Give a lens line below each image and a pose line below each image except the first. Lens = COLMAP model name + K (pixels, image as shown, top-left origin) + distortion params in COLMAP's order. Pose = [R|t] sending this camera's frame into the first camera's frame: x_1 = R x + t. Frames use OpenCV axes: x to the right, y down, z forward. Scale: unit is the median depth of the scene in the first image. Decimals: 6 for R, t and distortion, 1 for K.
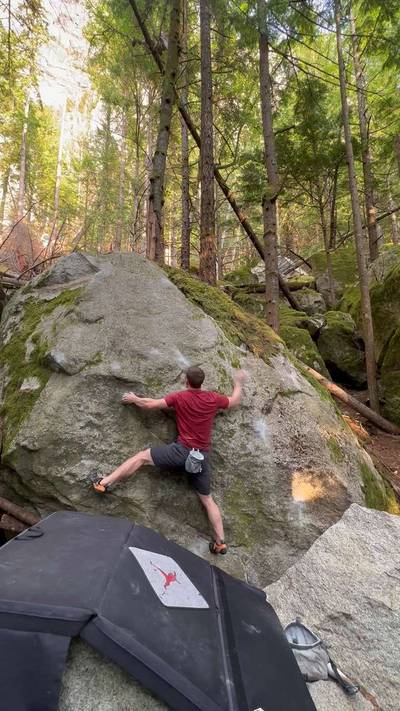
lens RADIAL K [[328.4, 0, 198.3], [0, 328.4, 354.0], [0, 0, 1]] dist [-0.003005, -0.000137]
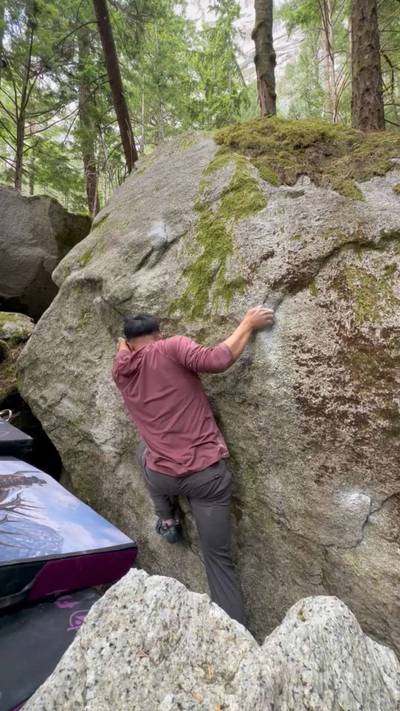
lens RADIAL K [[314.2, 0, 199.8], [0, 314.2, 353.1], [0, 0, 1]] dist [-0.002400, -0.000198]
pose [[0.709550, -0.064348, -0.701711, 0.383137], [0.131370, 0.990443, 0.042013, 0.214140], [0.692302, -0.121994, 0.711222, 0.566954]]
